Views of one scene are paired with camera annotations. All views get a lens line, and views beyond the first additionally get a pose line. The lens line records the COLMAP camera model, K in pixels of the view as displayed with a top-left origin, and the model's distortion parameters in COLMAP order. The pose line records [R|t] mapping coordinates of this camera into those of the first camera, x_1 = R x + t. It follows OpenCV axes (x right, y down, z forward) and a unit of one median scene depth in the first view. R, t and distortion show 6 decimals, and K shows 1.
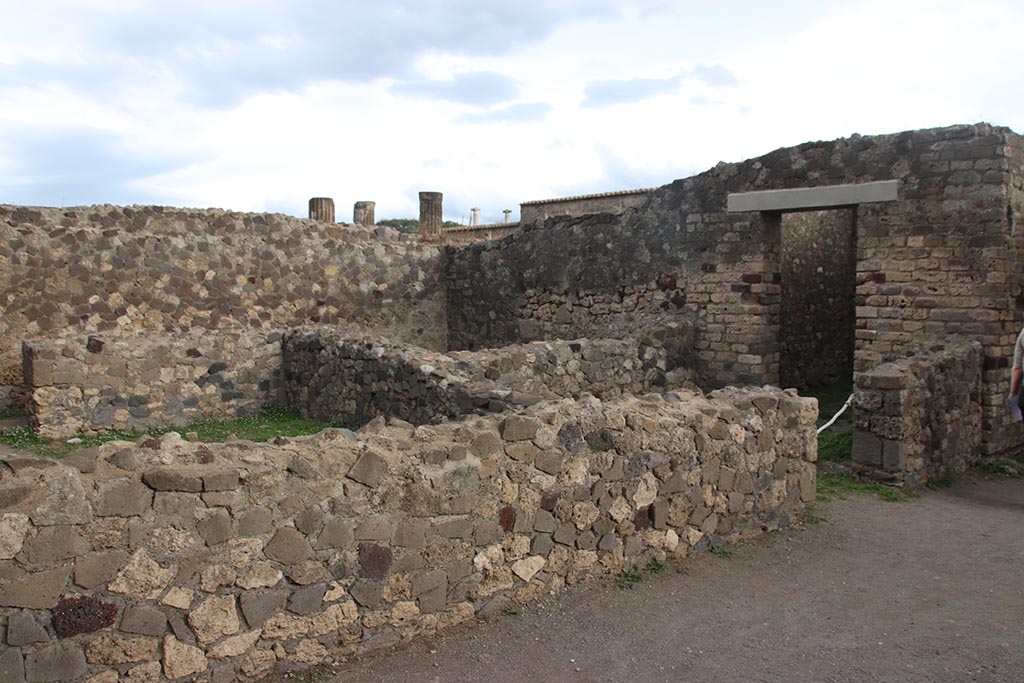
lens RADIAL K [[869.1, 0, 515.0], [0, 869.1, 343.3], [0, 0, 1]] dist [-0.141248, 0.148879]
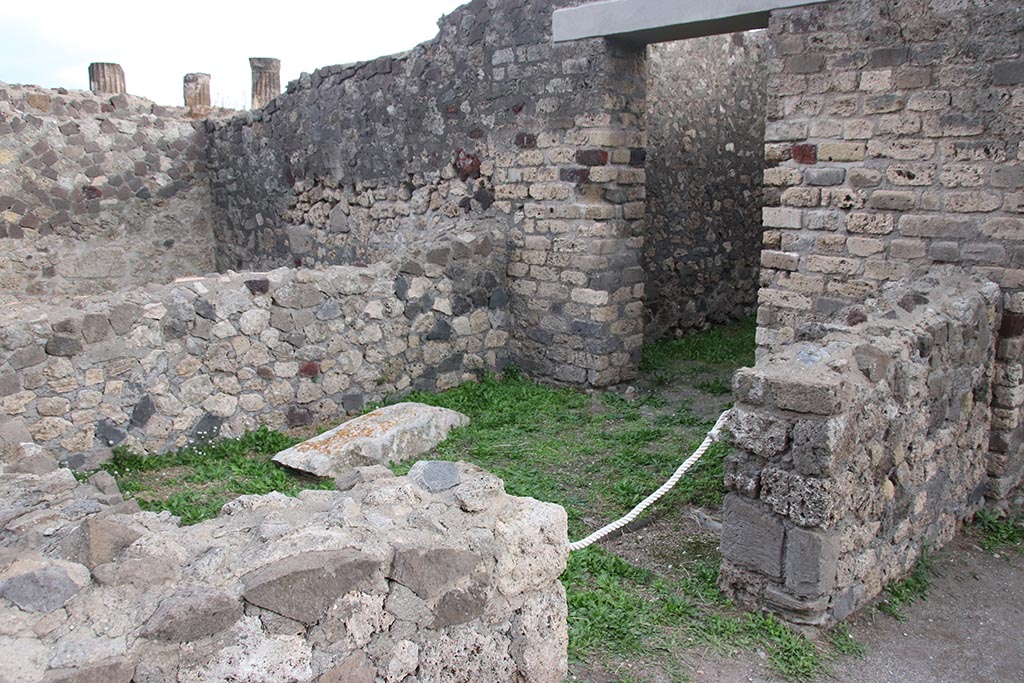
lens RADIAL K [[869.1, 0, 514.4], [0, 869.1, 346.2], [0, 0, 1]] dist [-0.141248, 0.148879]
pose [[0.998707, -0.015671, 0.048368, 0.193944], [0.009392, 0.991807, 0.127402, -0.024035], [-0.049968, -0.126783, 0.990671, 0.413598]]
